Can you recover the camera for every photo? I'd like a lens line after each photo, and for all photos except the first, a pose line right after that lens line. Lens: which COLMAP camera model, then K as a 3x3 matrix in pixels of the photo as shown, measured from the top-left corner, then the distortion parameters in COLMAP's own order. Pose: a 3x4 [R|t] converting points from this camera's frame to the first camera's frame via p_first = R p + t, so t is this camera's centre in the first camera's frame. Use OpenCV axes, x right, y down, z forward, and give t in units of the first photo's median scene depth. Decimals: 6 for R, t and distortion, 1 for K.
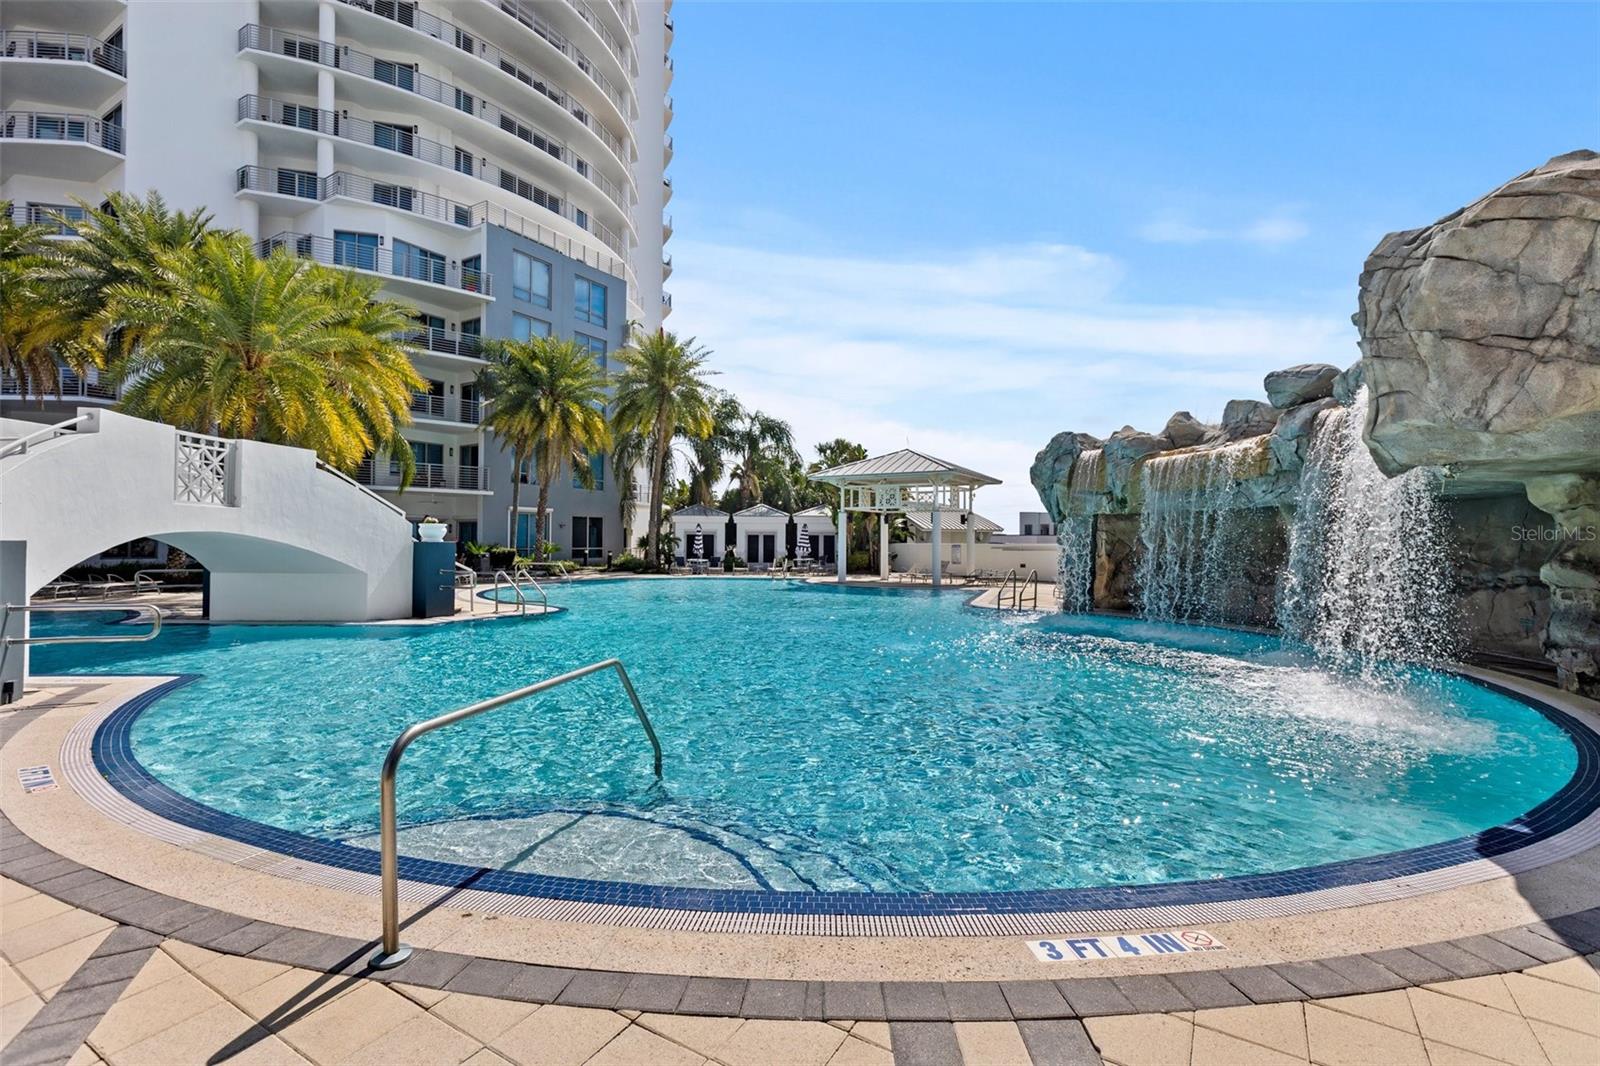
lens RADIAL K [[721.2, 0, 801.6], [0, 721.2, 541.5], [0, 0, 1]] dist [0.003627, 0.000353]
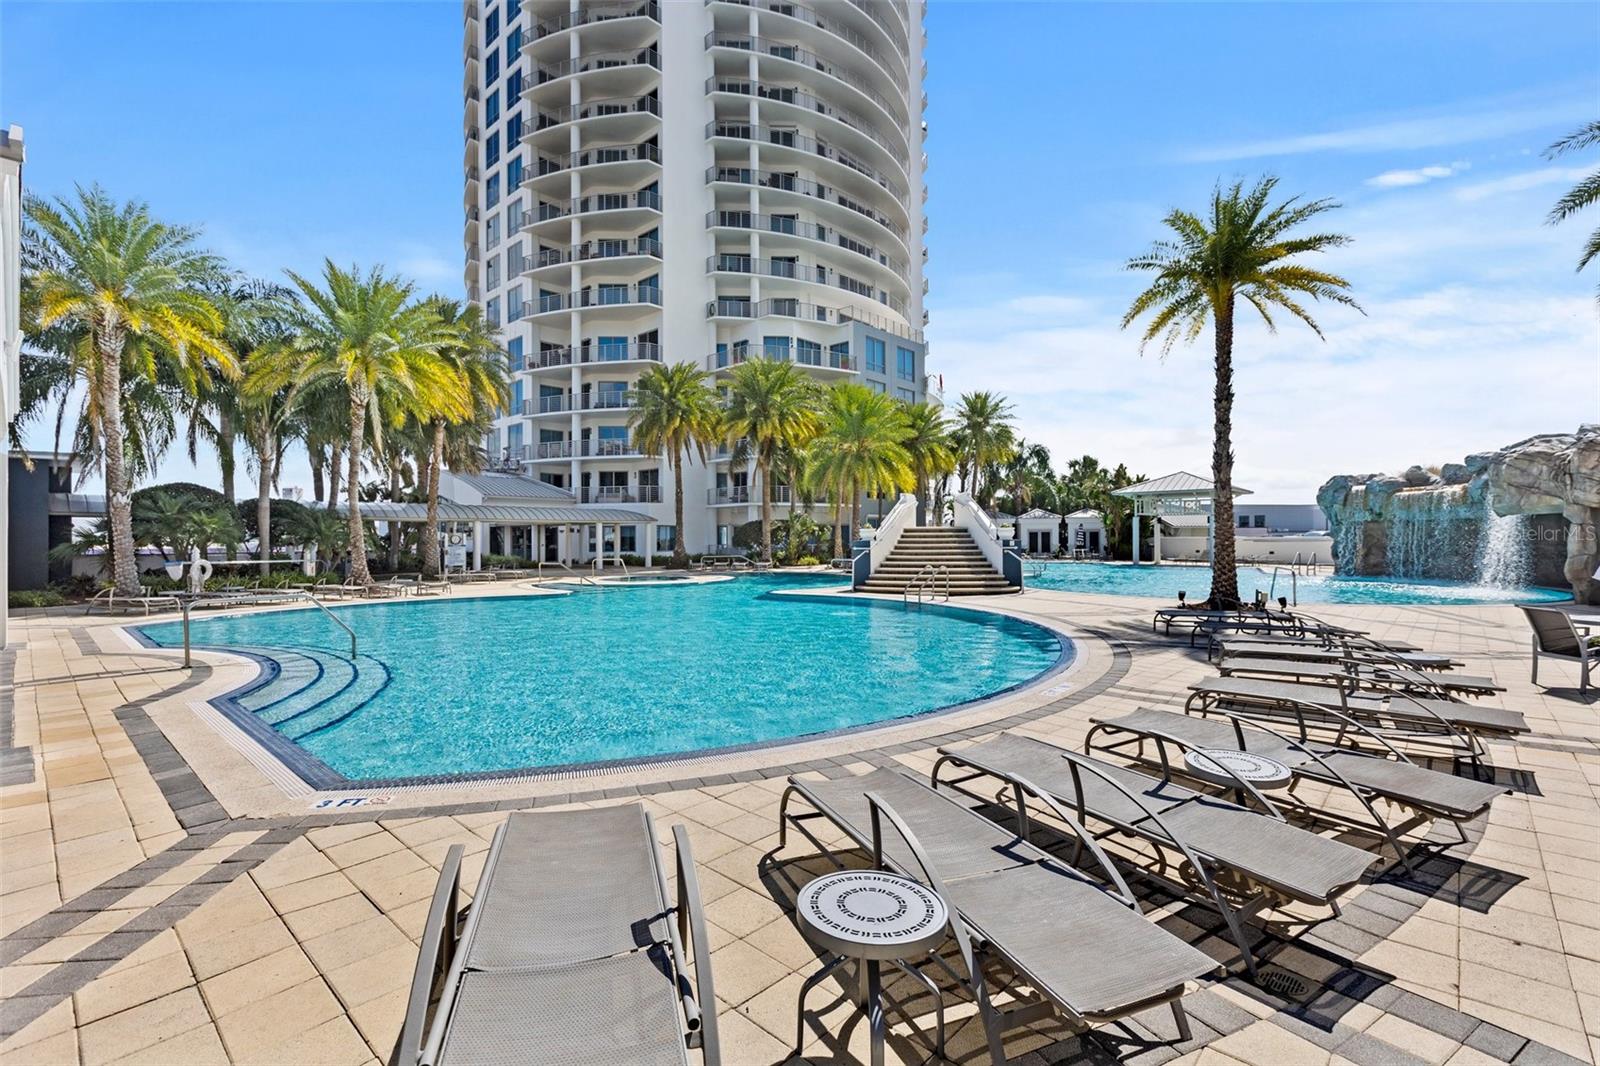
lens RADIAL K [[721.2, 0, 793.0], [0, 721.2, 538.8], [0, 0, 1]] dist [0.003627, 0.000353]
pose [[0.980152, -0.011655, -0.197906, -0.272027], [0.012317, 0.999922, 0.002115, -0.005814], [0.197866, -0.004511, 0.980219, -0.458759]]
